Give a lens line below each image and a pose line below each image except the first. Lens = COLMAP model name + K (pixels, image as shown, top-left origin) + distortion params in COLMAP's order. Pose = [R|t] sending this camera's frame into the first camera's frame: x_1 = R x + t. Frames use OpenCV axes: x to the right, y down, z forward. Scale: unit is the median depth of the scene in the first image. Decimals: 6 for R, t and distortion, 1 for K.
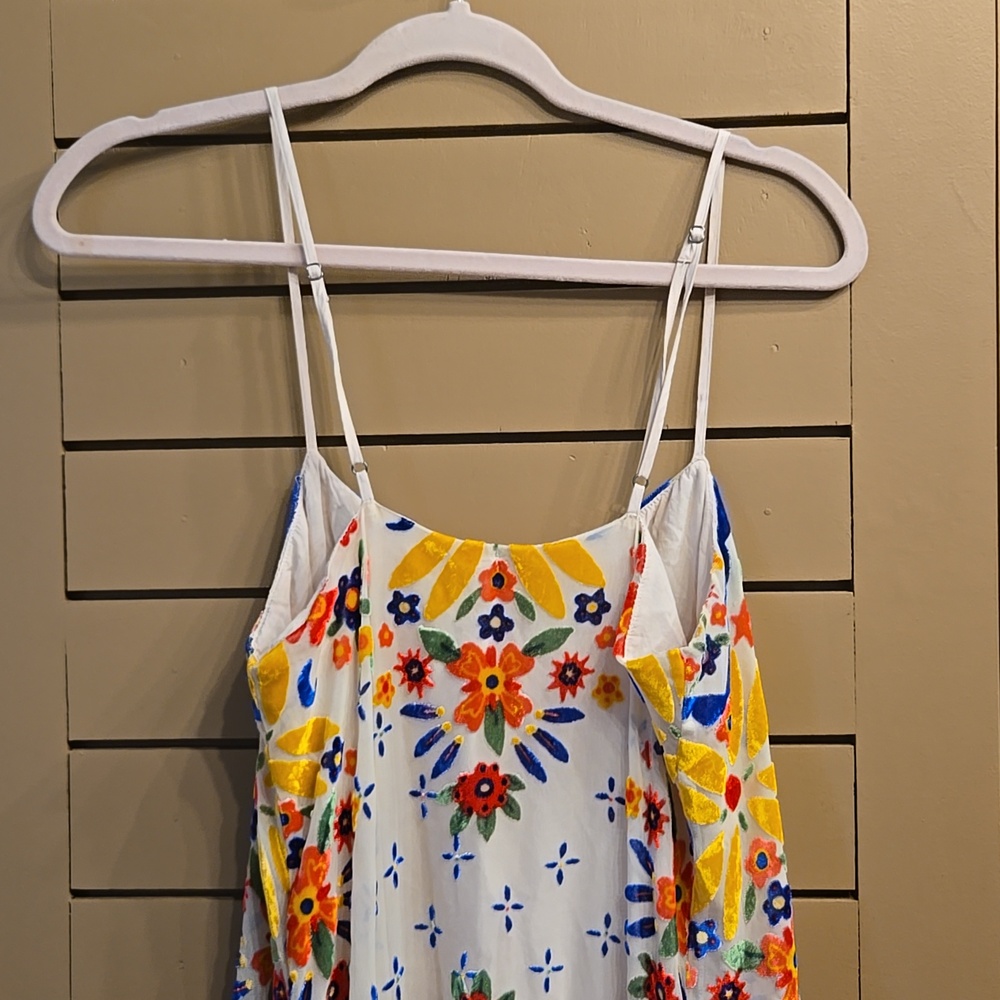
lens RADIAL K [[1422.7, 0, 504.0], [0, 1422.7, 496.4], [0, 0, 1]] dist [0.070428, 0.000000]
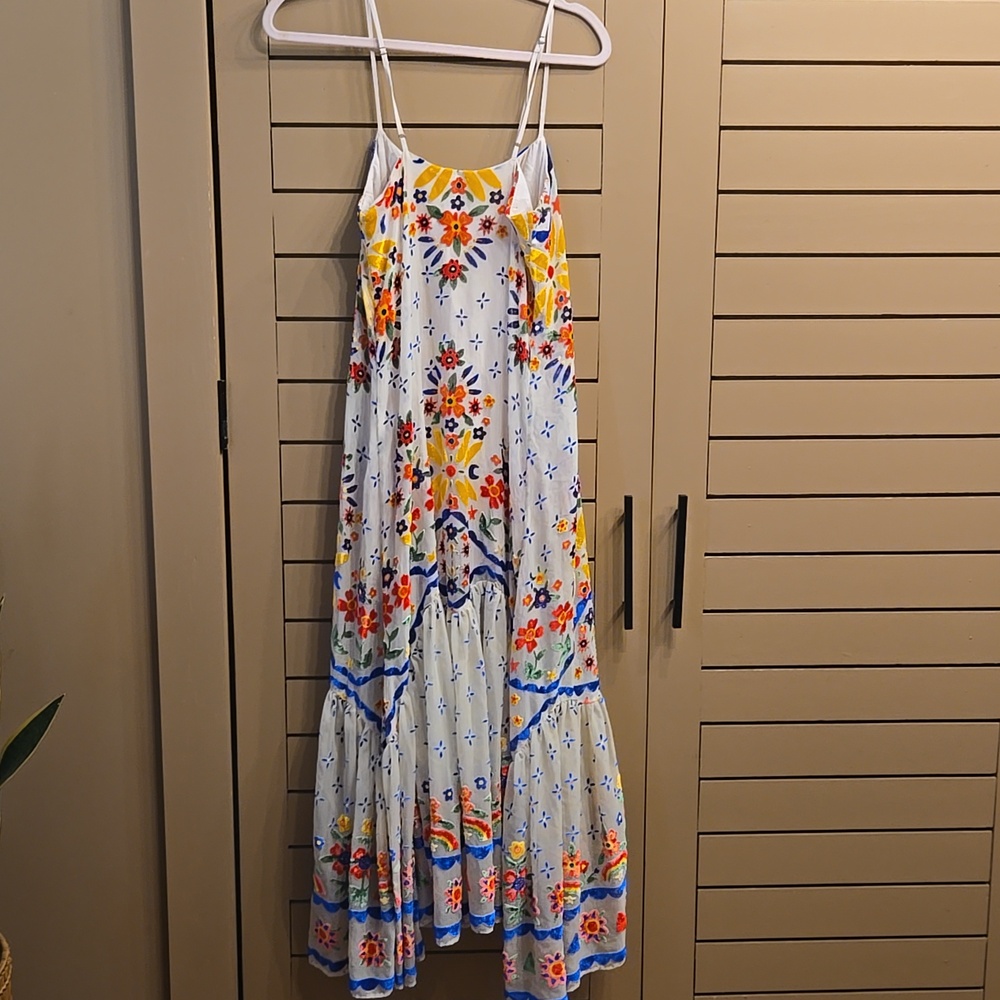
lens RADIAL K [[1422.7, 0, 492.6], [0, 1422.7, 498.9], [0, 0, 1]] dist [0.070428, 0.000000]
pose [[0.994616, -0.000278, 0.103626, -0.202617], [-0.016772, 0.986380, 0.163627, 0.189857], [-0.102260, -0.164484, 0.981065, -1.521969]]
